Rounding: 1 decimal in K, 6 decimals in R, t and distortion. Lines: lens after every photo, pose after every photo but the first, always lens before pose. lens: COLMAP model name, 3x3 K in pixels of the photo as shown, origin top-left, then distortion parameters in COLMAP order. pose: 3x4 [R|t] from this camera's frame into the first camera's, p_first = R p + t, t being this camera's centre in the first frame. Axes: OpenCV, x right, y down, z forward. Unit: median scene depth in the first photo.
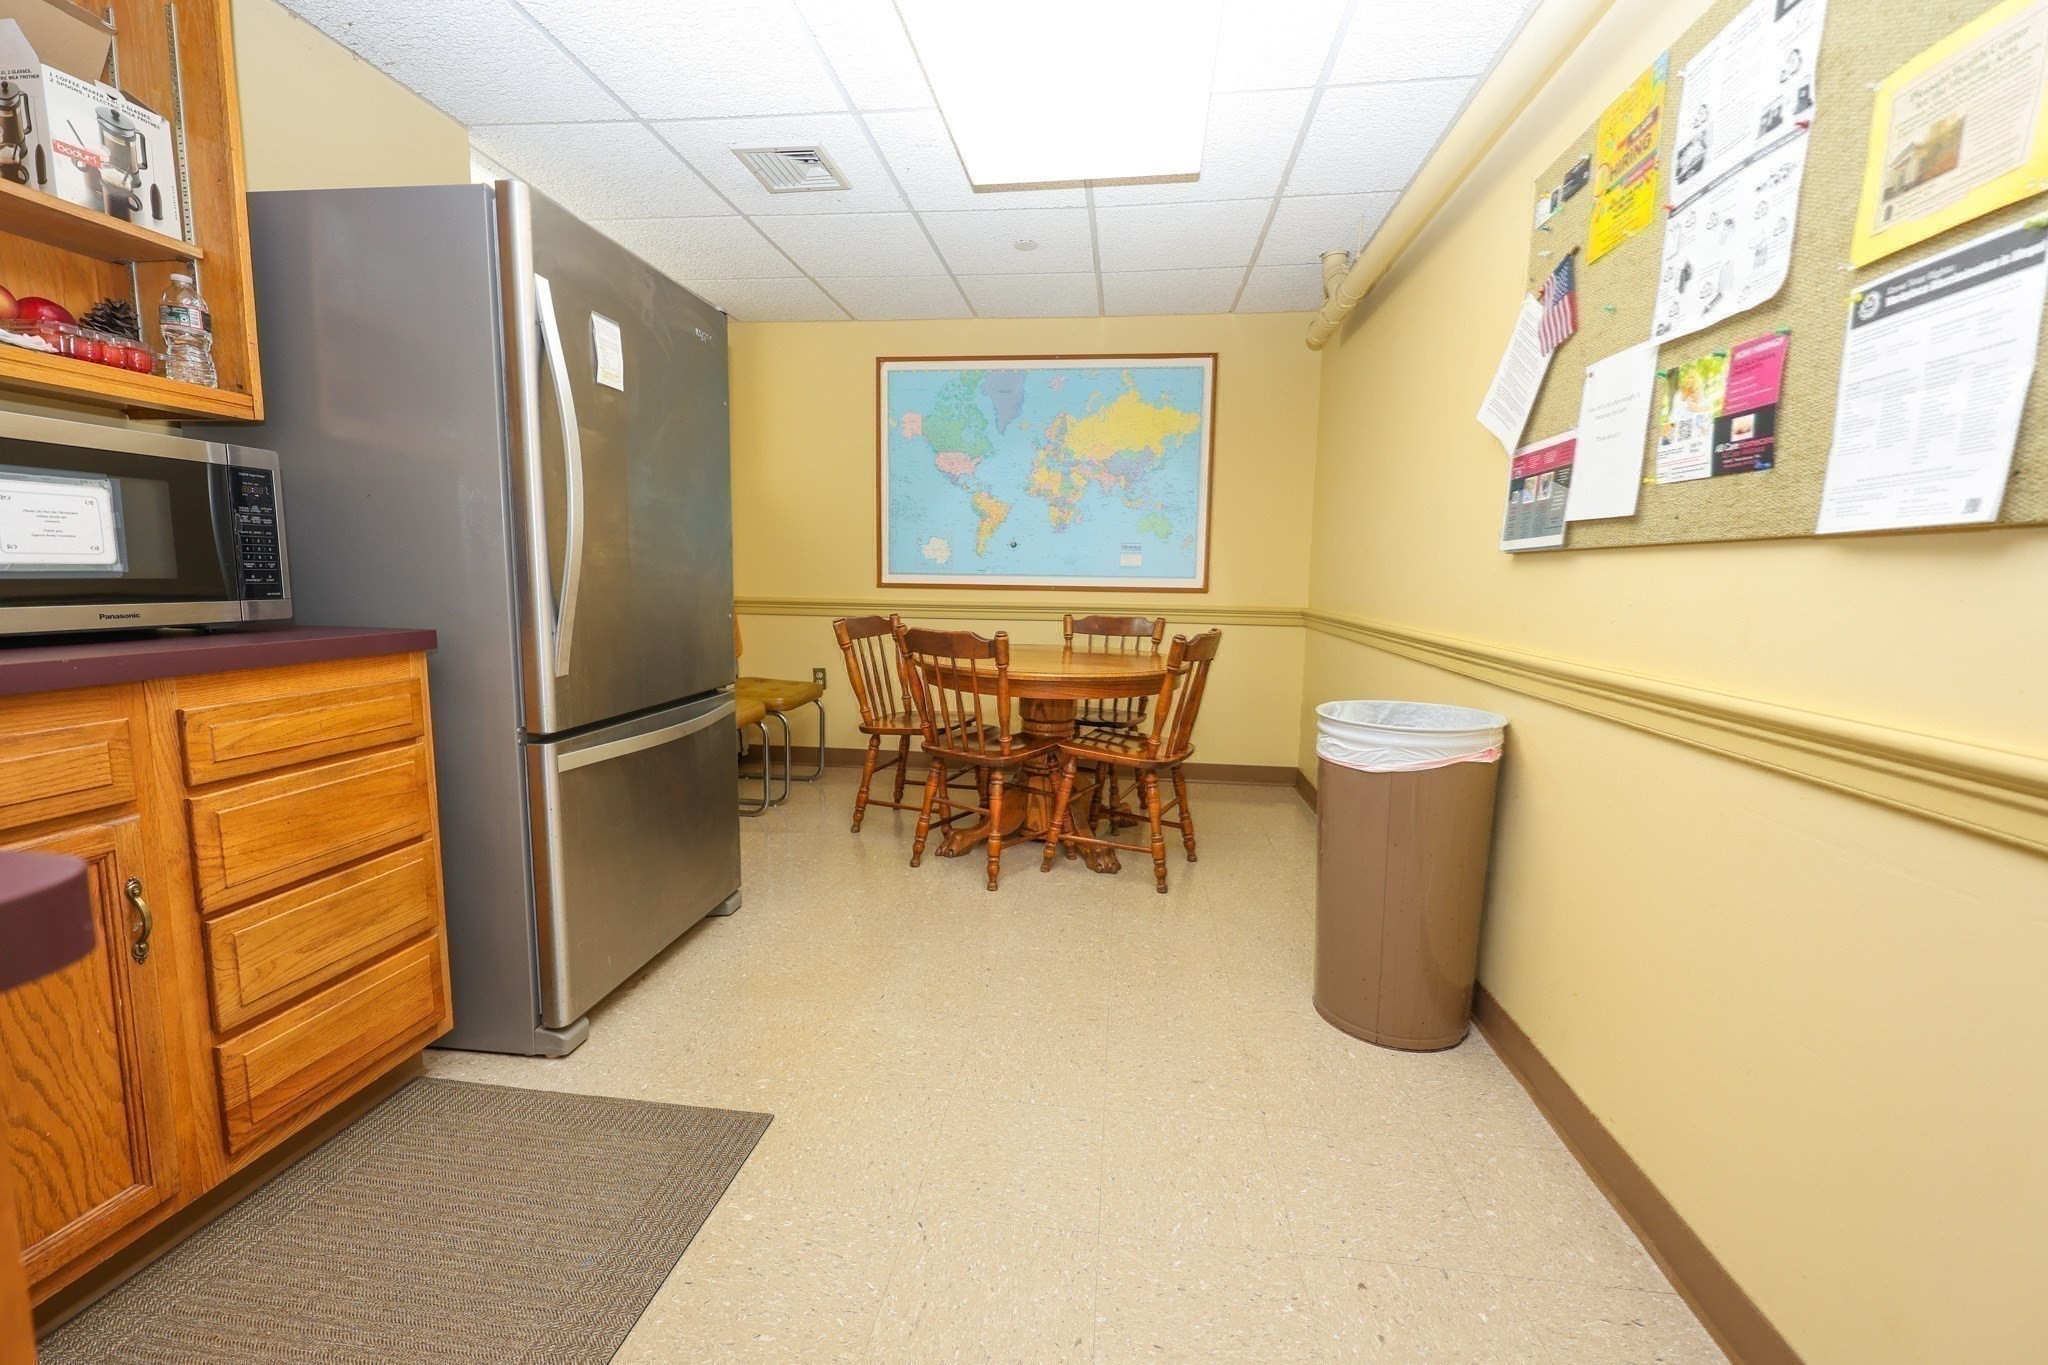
lens RADIAL K [[823.3, 0, 1030.3], [0, 823.3, 679.3], [0, 0, 1]] dist [-0.001840, 0.000257]
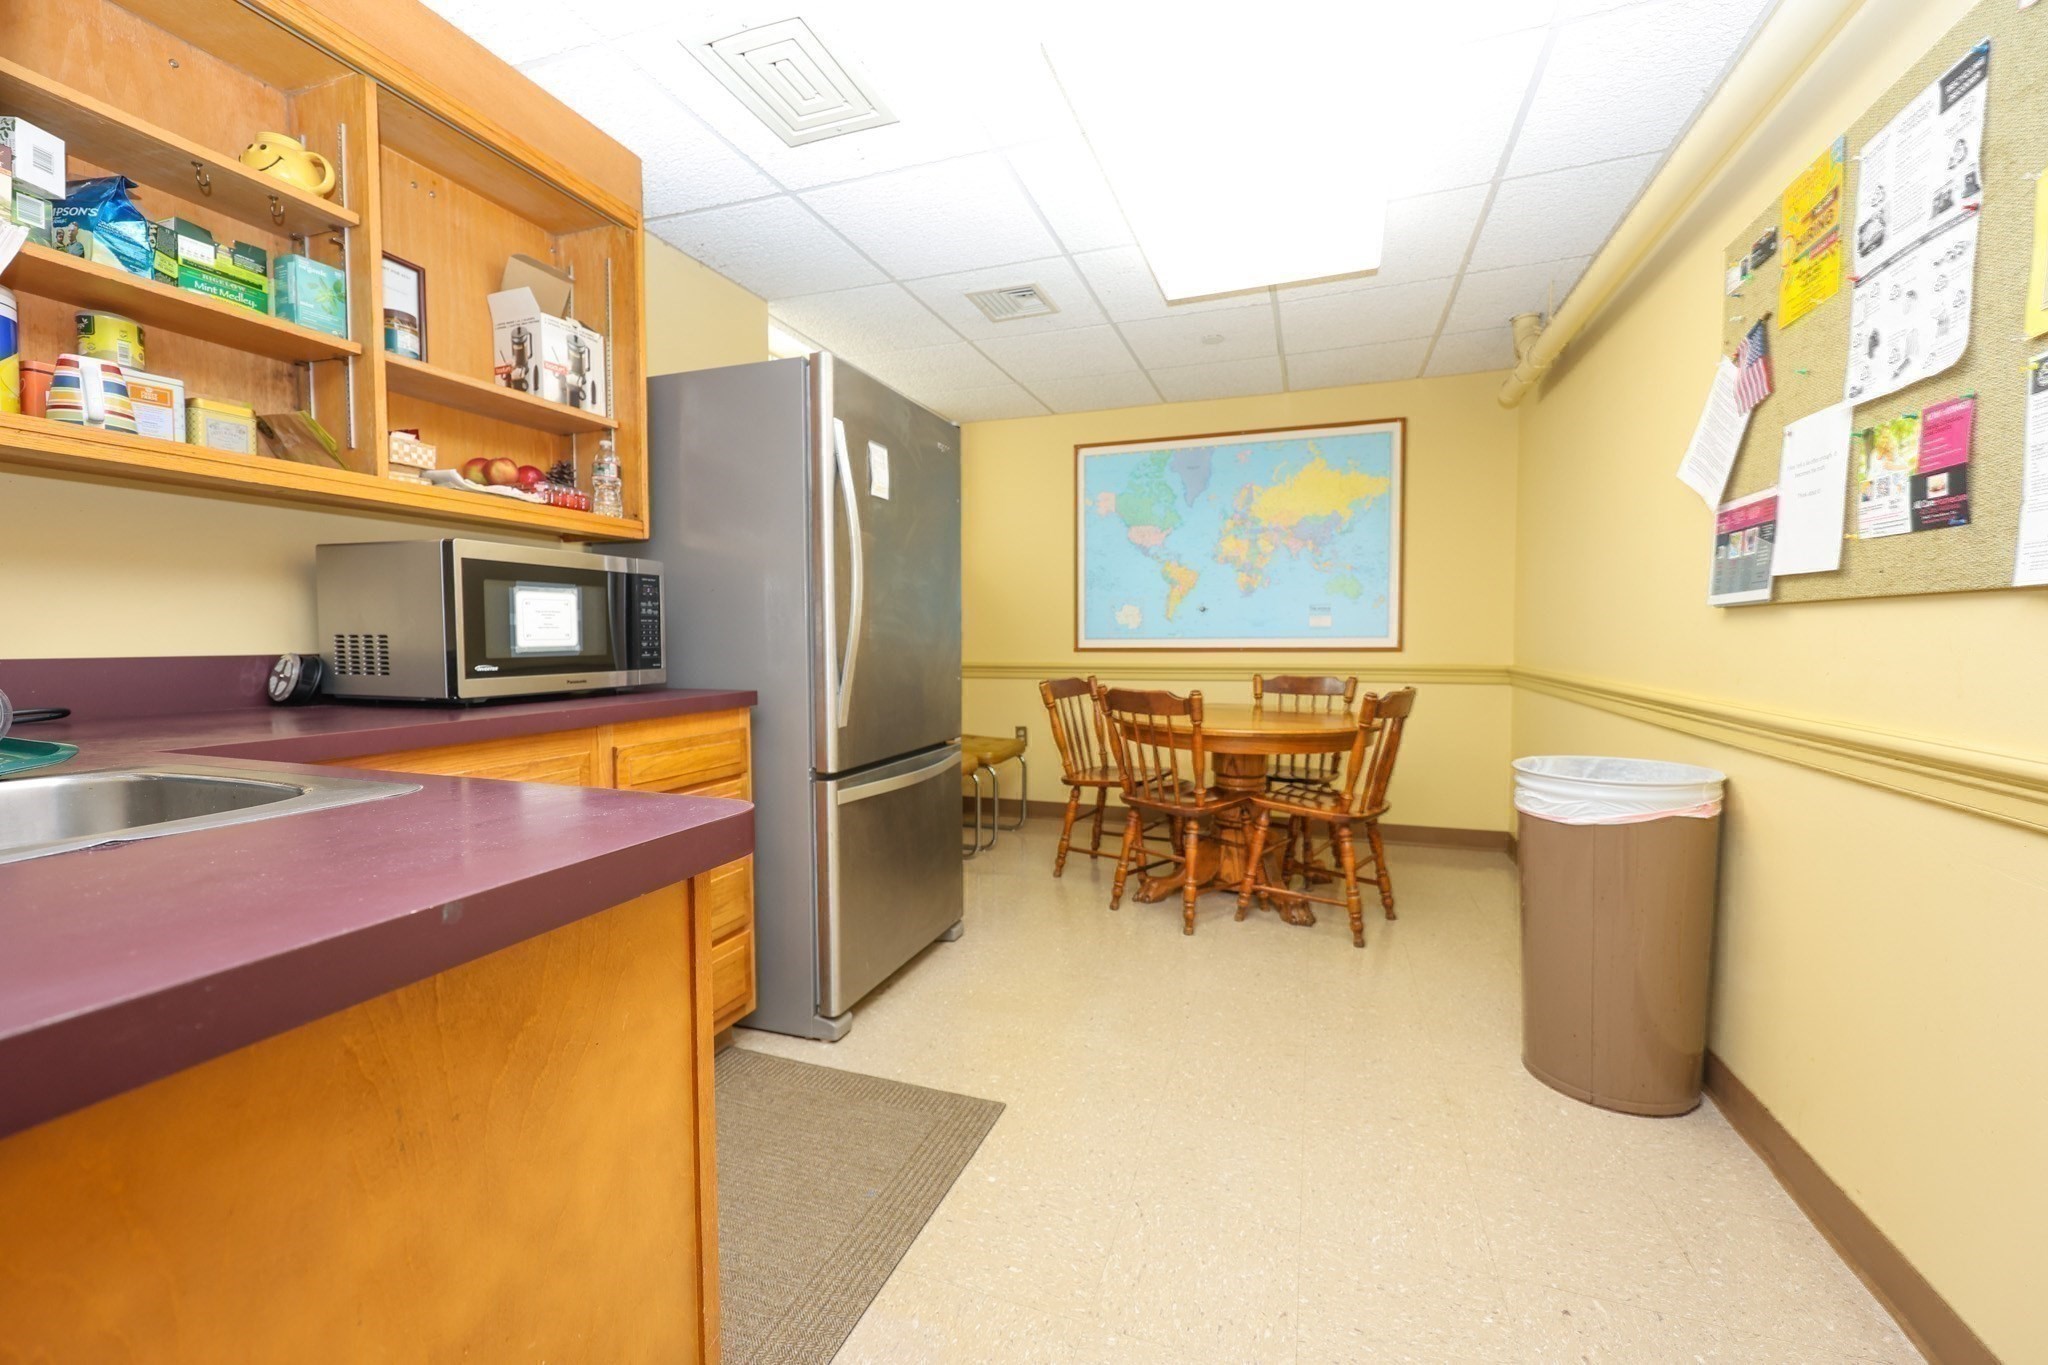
lens RADIAL K [[823.3, 0, 1025.1], [0, 823.3, 677.0], [0, 0, 1]] dist [-0.001840, 0.000257]
pose [[0.974590, -0.010427, -0.223753, -0.017411], [-0.007218, 0.996935, -0.077896, 0.016243], [0.223880, 0.077532, 0.971528, -0.169054]]
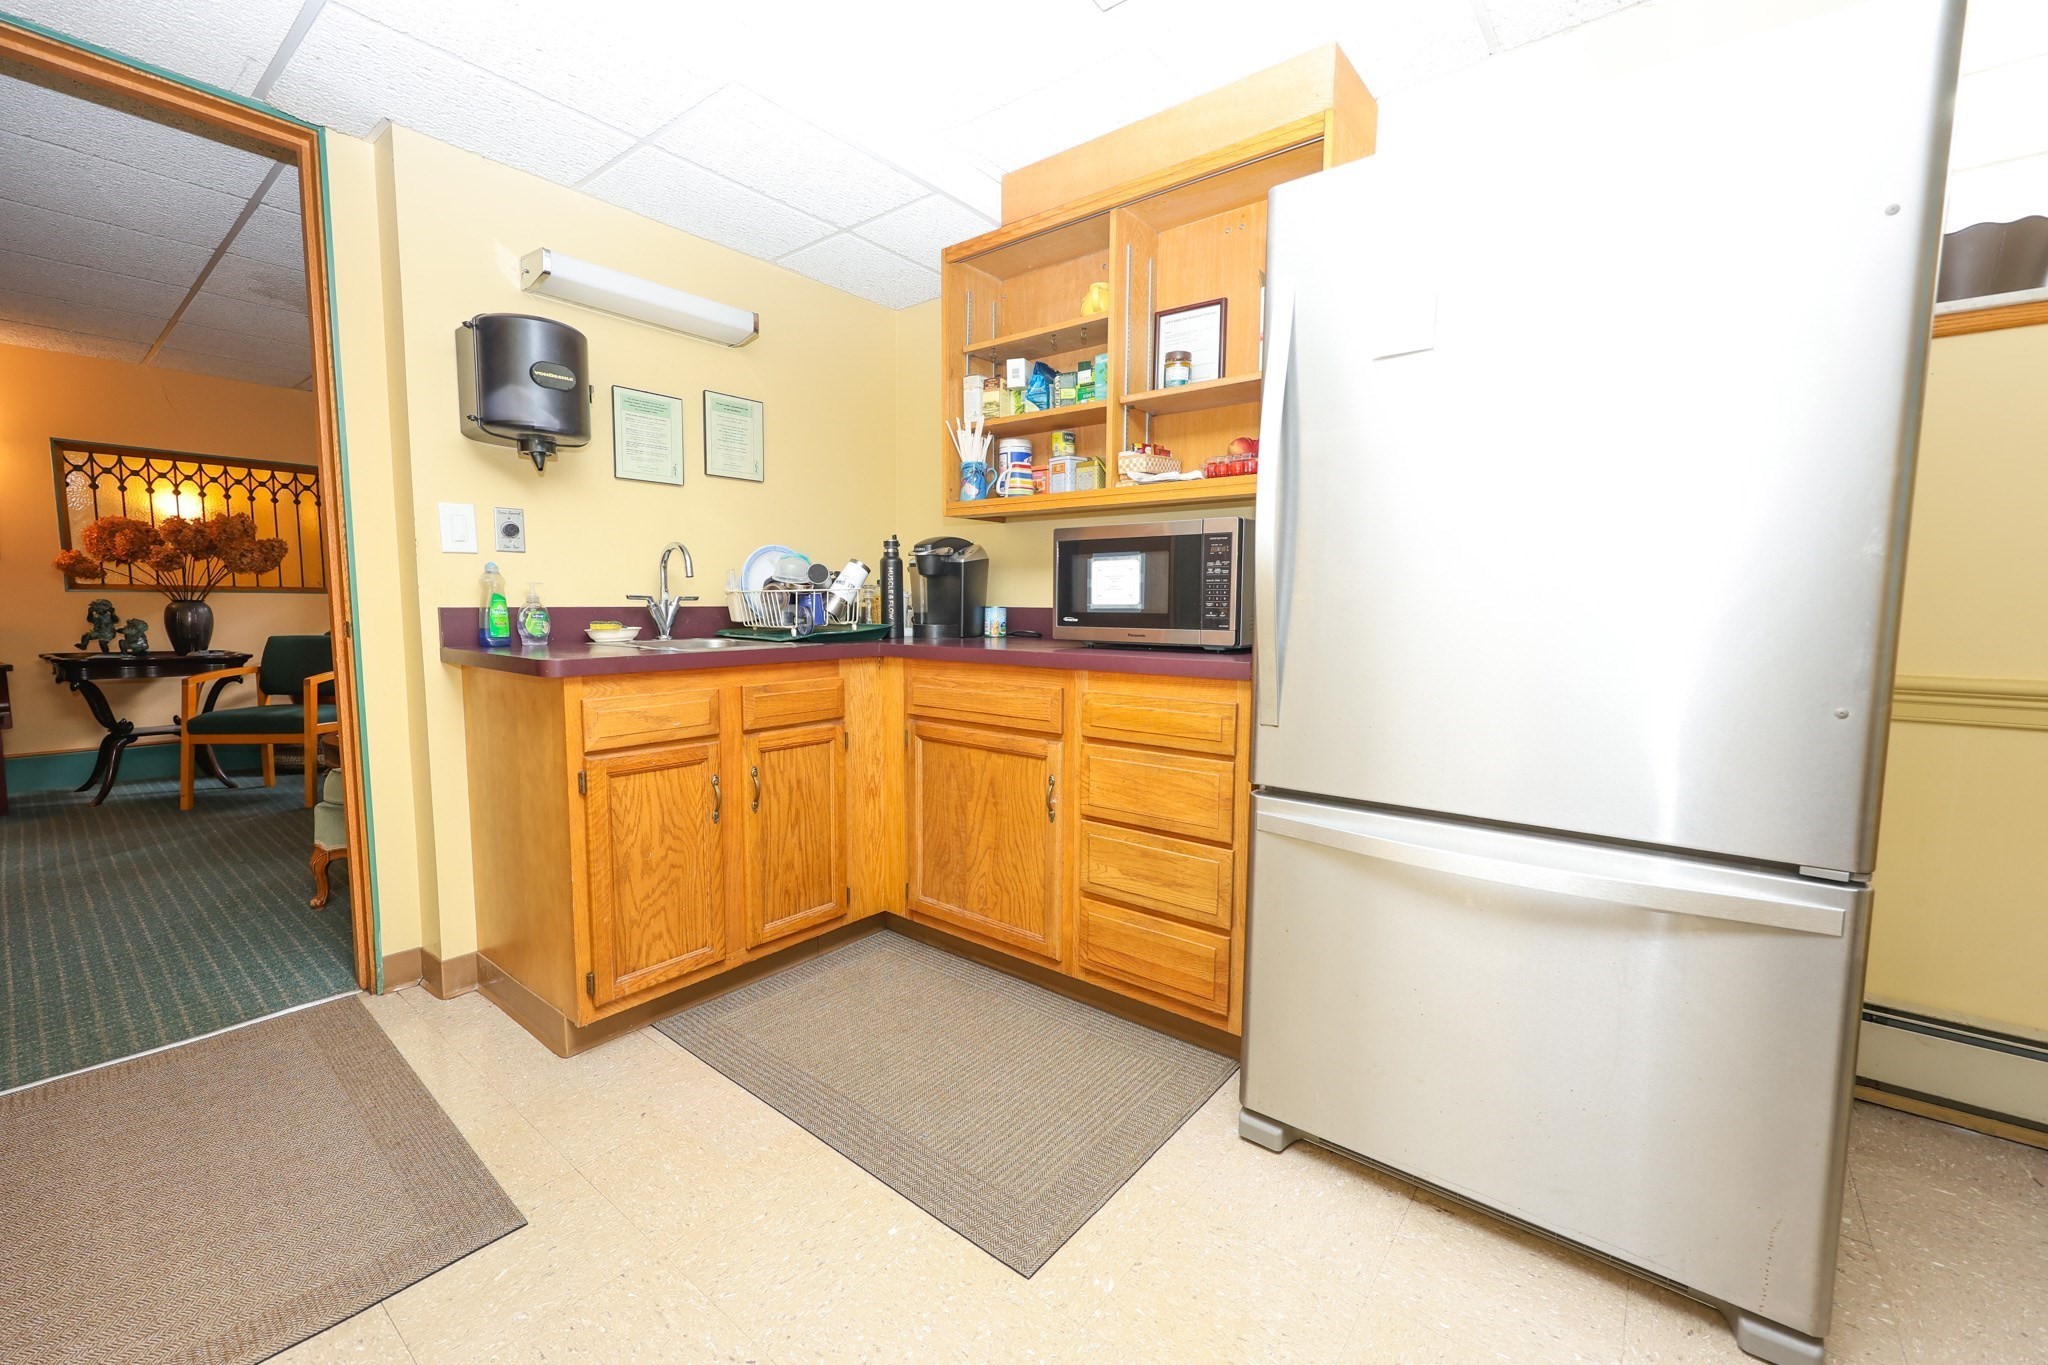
lens RADIAL K [[823.3, 0, 1042.2], [0, 823.3, 684.1], [0, 0, 1]] dist [-0.001840, 0.000257]
pose [[-0.526220, 0.060928, -0.848163, 0.320767], [-0.123371, 0.981406, 0.147042, -0.153909], [0.841352, 0.182015, -0.508918, 1.299781]]
